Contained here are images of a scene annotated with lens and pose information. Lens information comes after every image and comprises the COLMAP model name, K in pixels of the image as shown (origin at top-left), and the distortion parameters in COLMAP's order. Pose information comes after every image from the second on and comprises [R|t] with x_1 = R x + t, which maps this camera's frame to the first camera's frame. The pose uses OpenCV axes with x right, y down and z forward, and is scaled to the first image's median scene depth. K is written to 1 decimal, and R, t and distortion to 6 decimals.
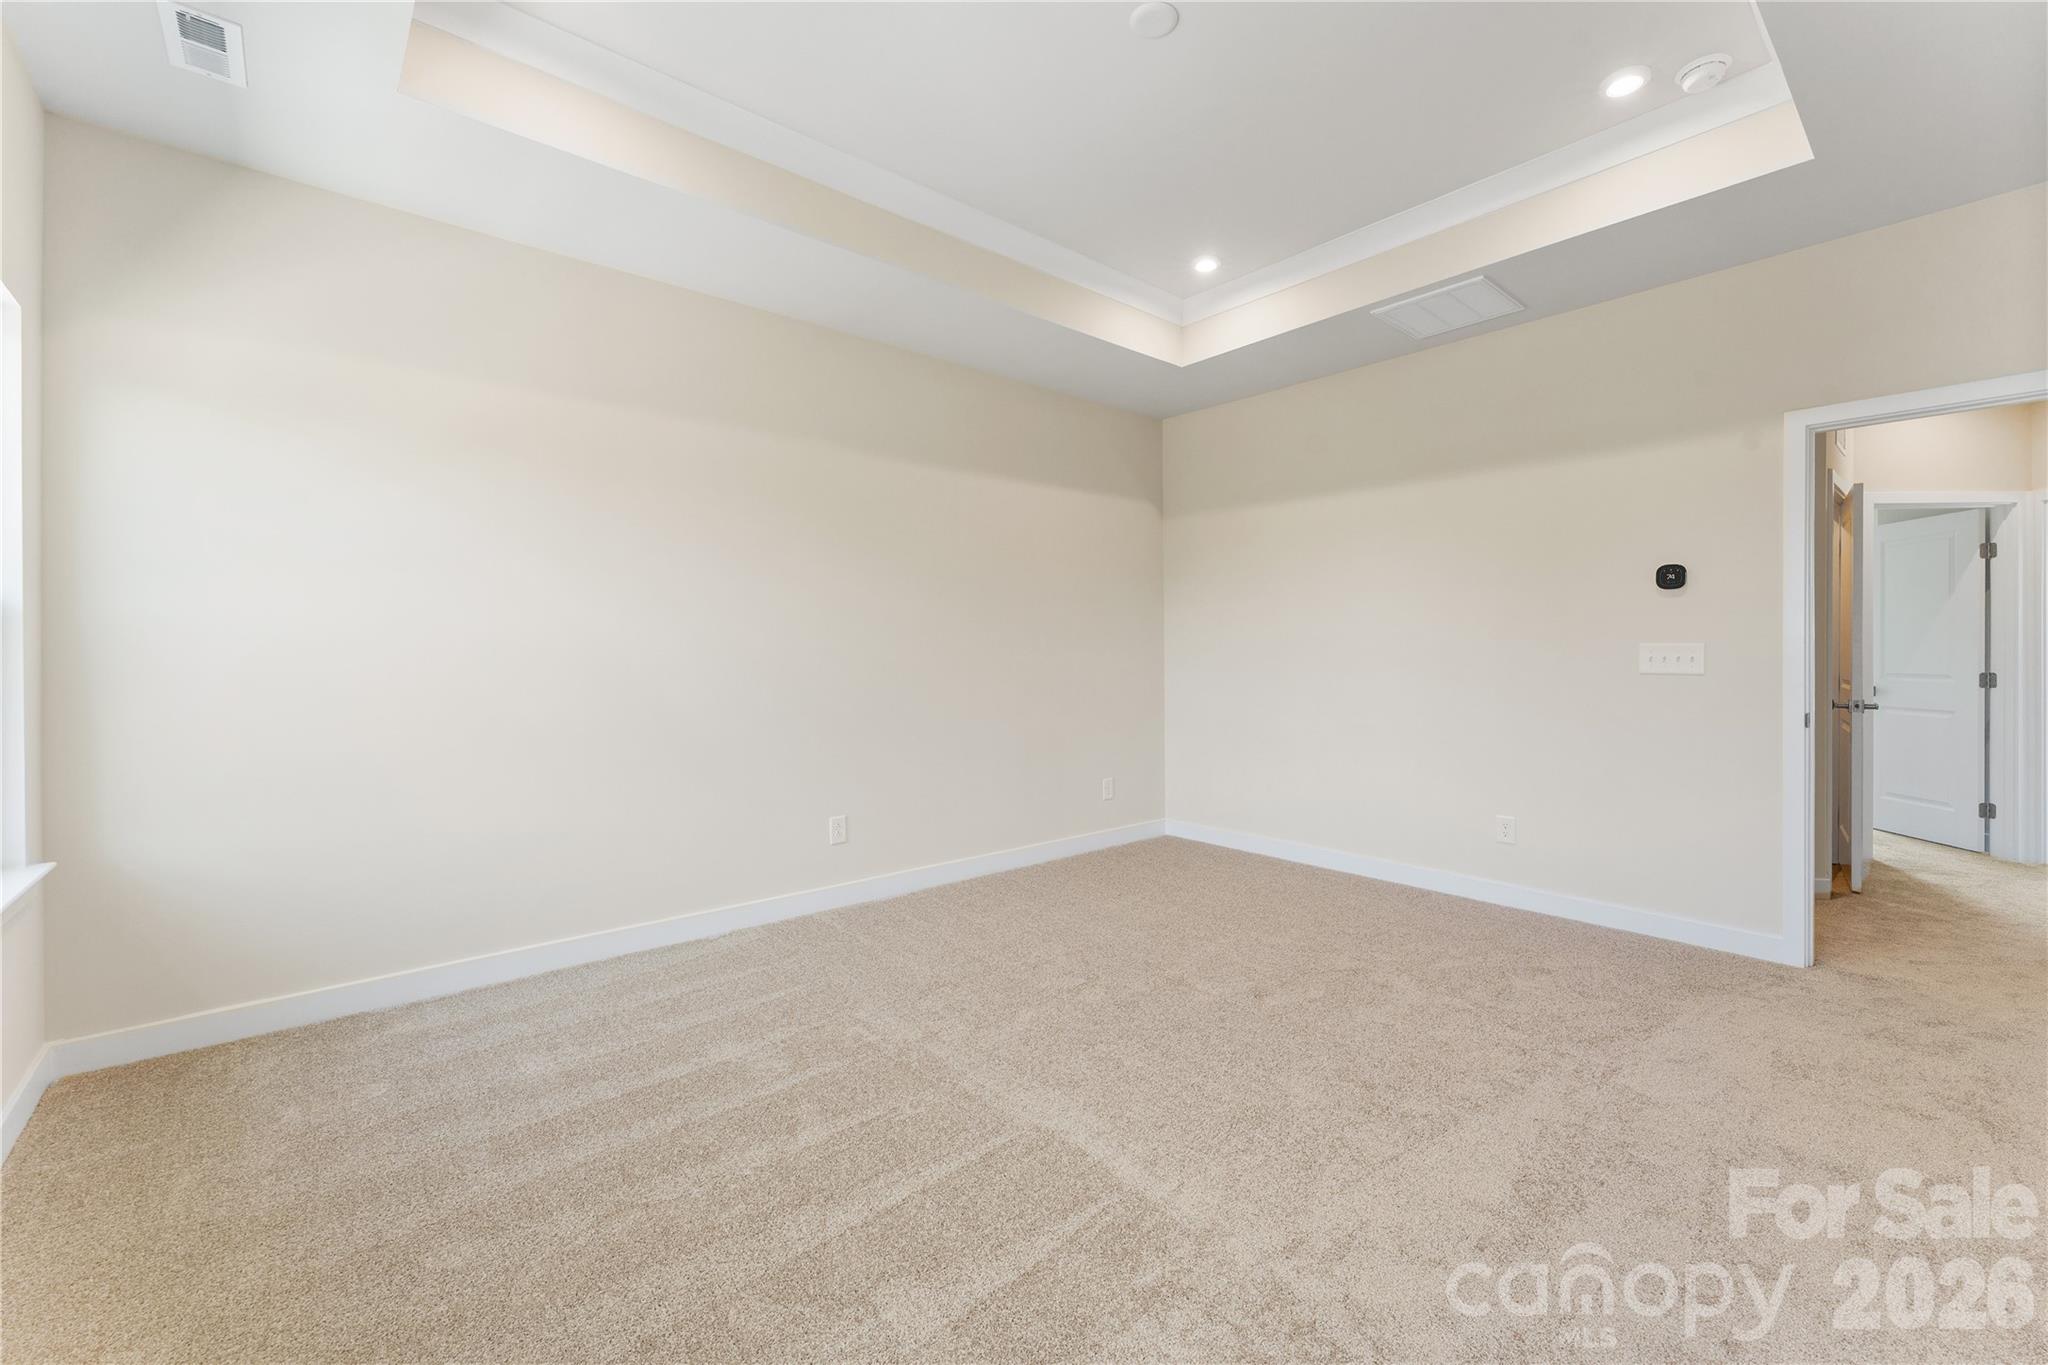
lens RADIAL K [[829.4, 0, 1025.4], [0, 829.4, 670.0], [0, 0, 1]] dist [0.004051, 0.000109]
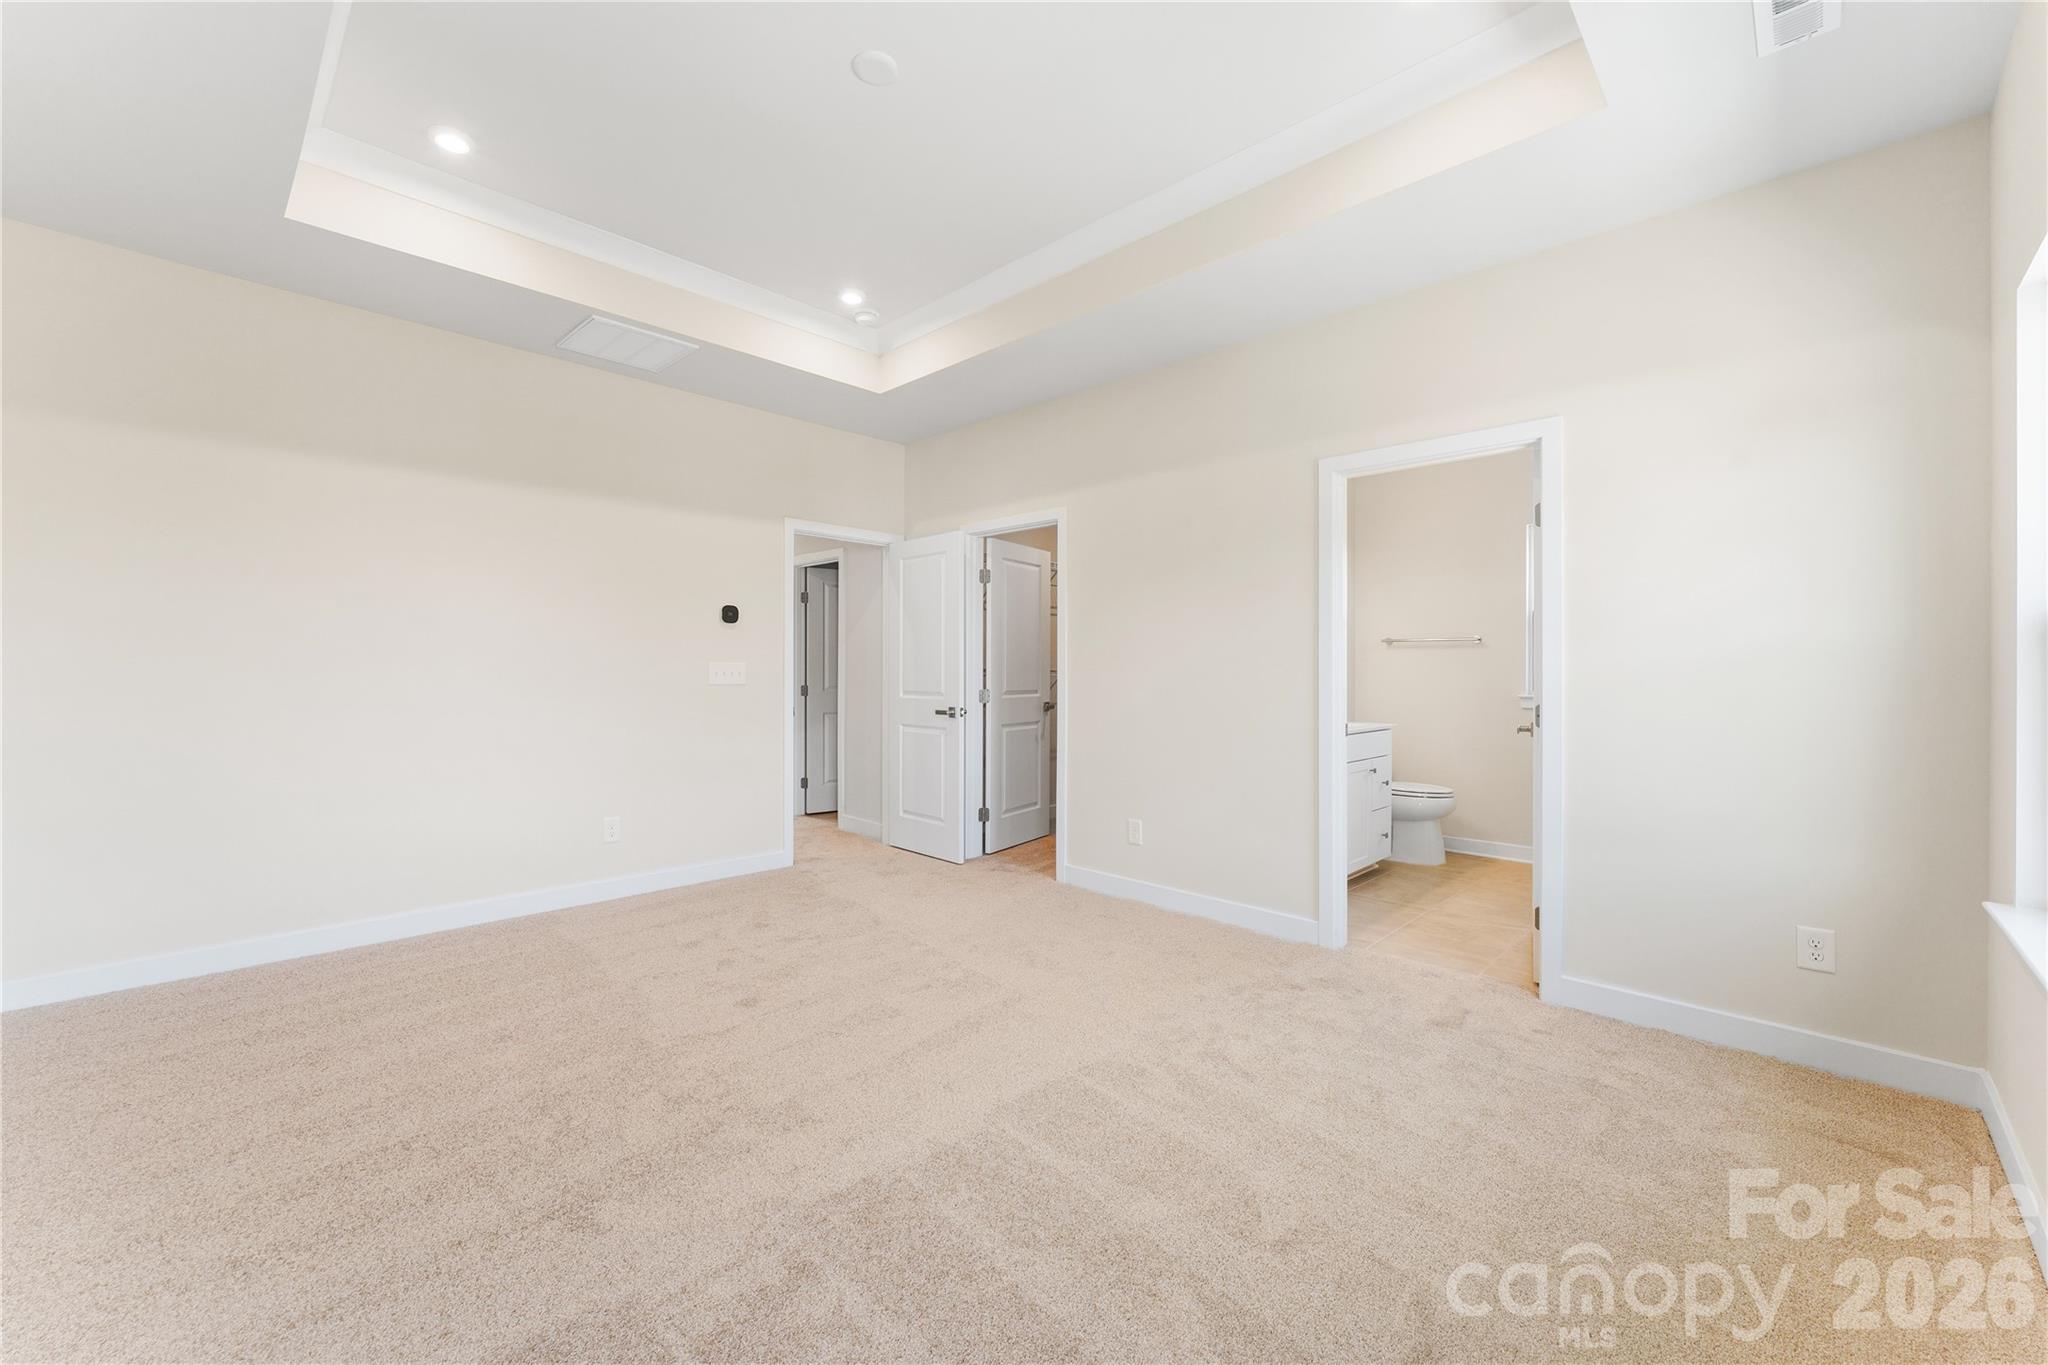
lens RADIAL K [[829.4, 0, 1025.8], [0, 829.4, 675.4], [0, 0, 1]] dist [0.004051, 0.000109]
pose [[-0.092962, -0.000938, 0.995669, -0.633983], [0.012541, 0.999919, 0.002113, -0.007129], [-0.995591, 0.012684, -0.092942, 0.630269]]
